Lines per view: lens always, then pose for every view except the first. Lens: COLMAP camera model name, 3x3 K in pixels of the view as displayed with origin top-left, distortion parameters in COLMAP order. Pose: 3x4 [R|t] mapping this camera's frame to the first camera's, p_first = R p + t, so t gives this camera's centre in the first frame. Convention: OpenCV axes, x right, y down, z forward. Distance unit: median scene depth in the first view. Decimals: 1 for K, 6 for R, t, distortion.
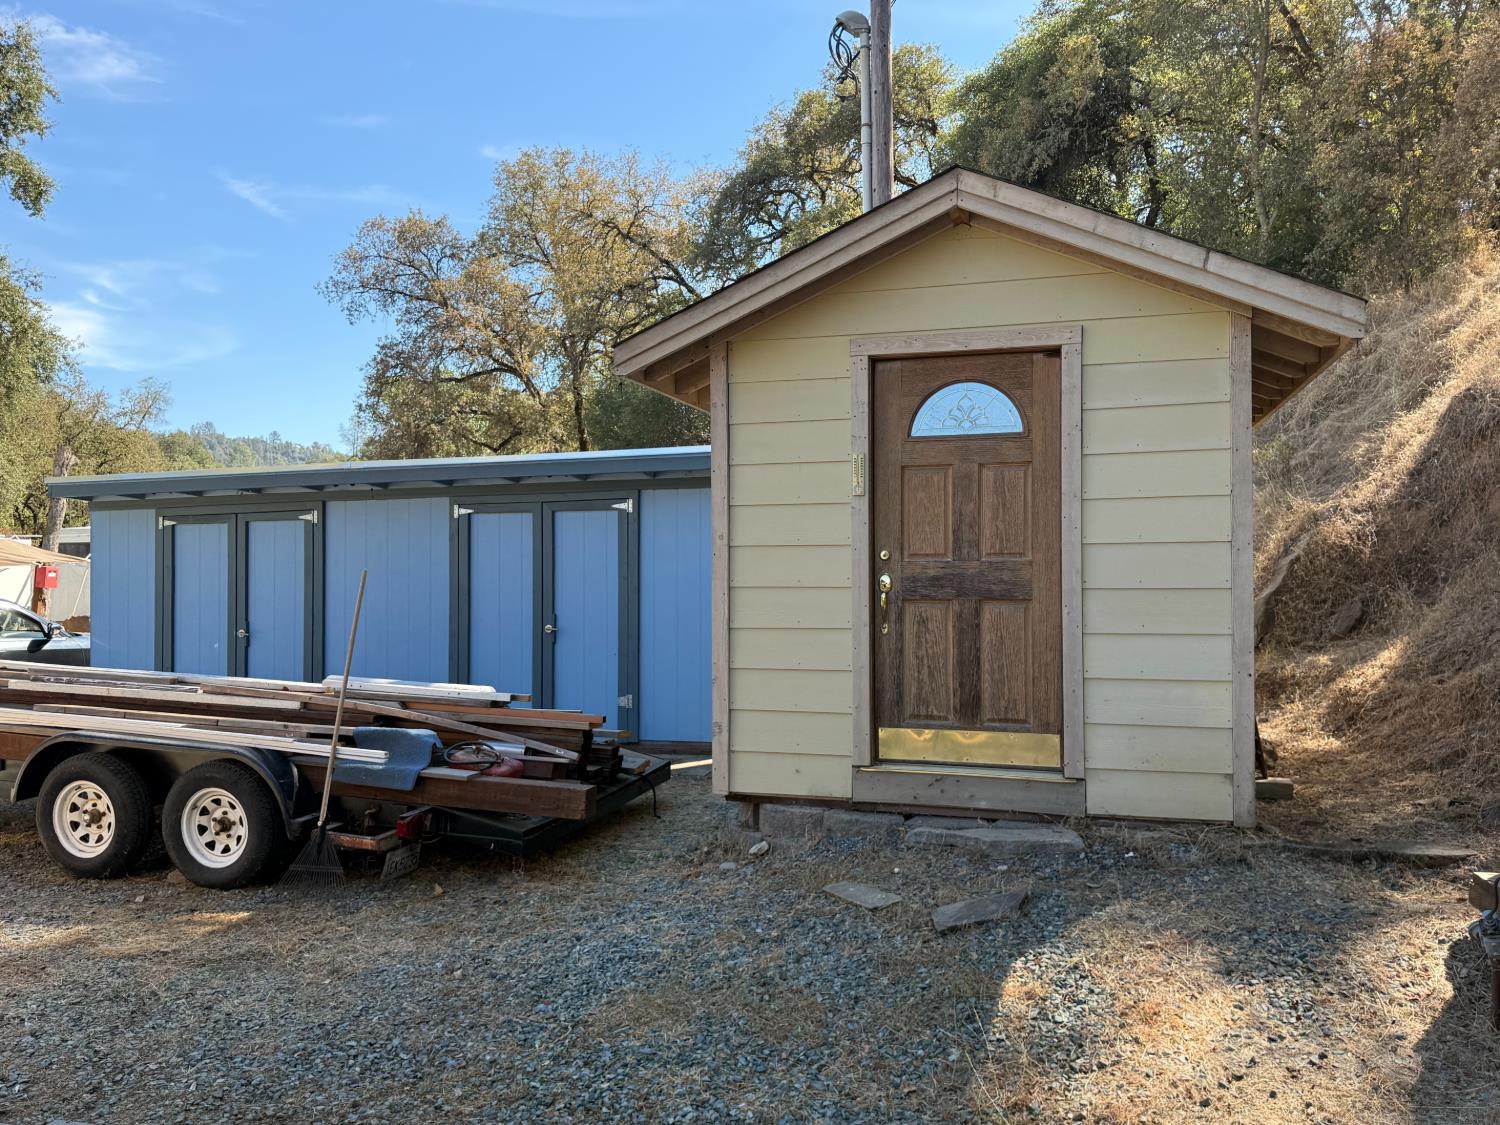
lens RADIAL K [[1177.3, 0, 750.0], [0, 1177.3, 562.5], [0, 0, 1]] dist [0.160460, -0.218904]
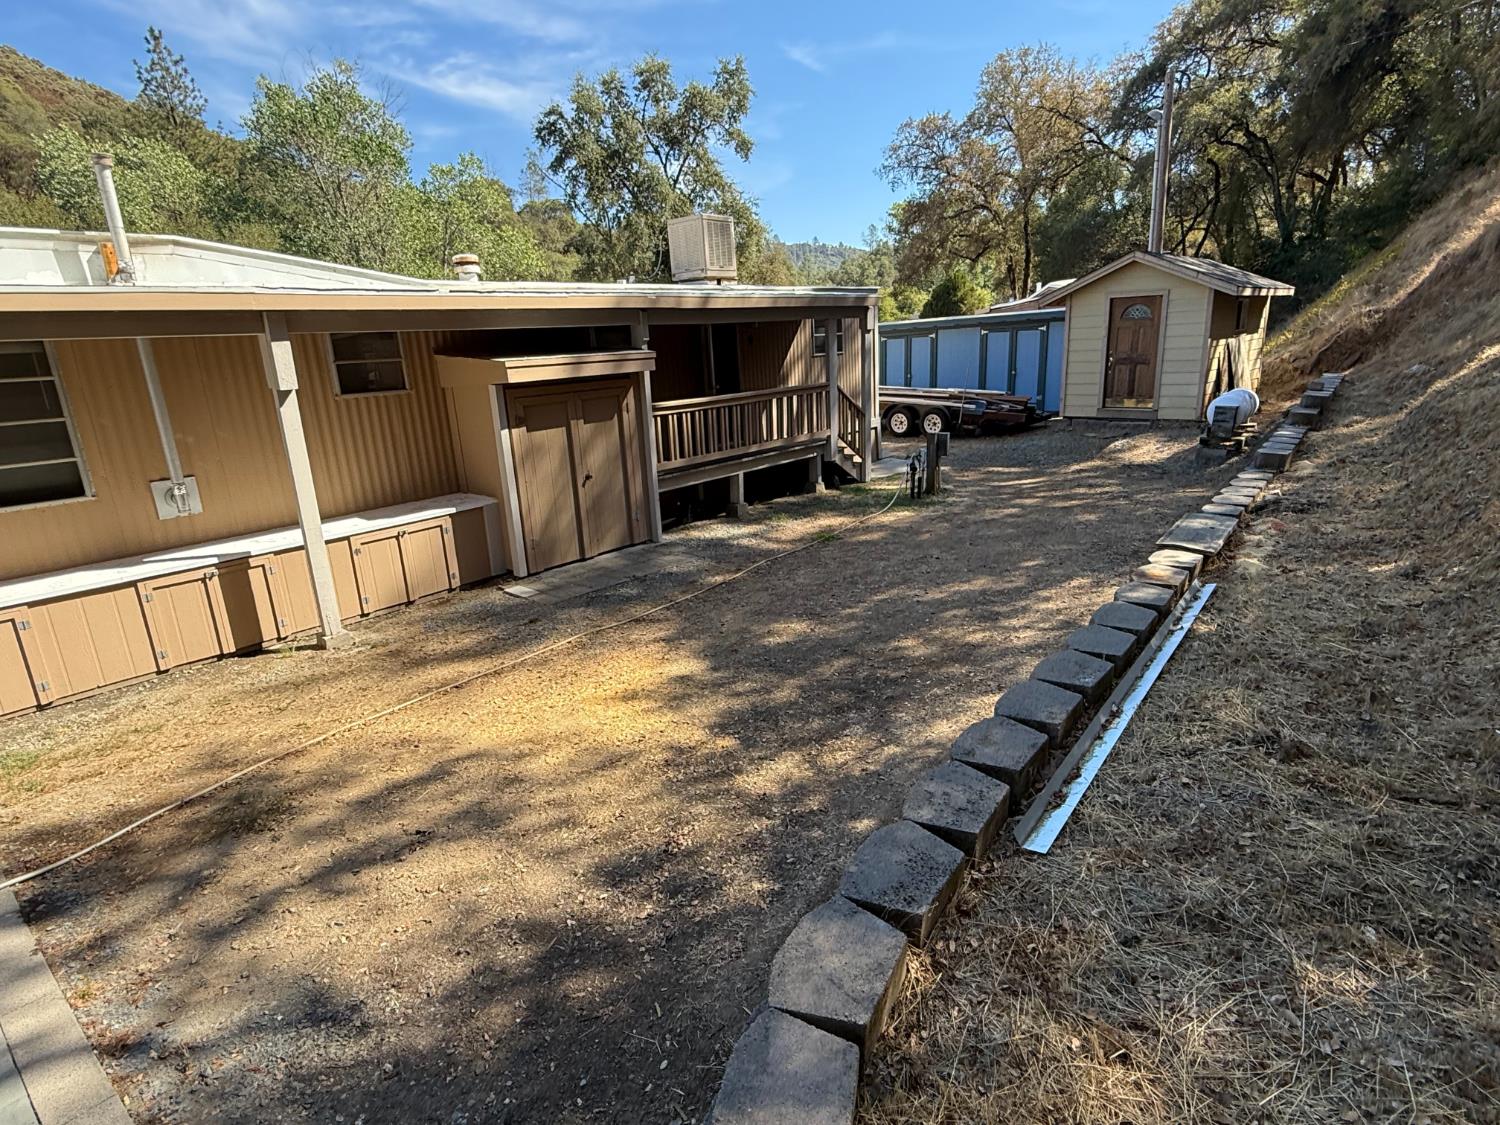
lens RADIAL K [[780.9, 0, 750.0], [0, 780.9, 562.5], [0, 0, 1]] dist [-0.000272, -0.001396]
pose [[0.893687, 0.084596, -0.440644, 0.130064], [0.048874, 0.957868, 0.283019, -0.068706], [0.446021, -0.274466, 0.851900, -1.000102]]
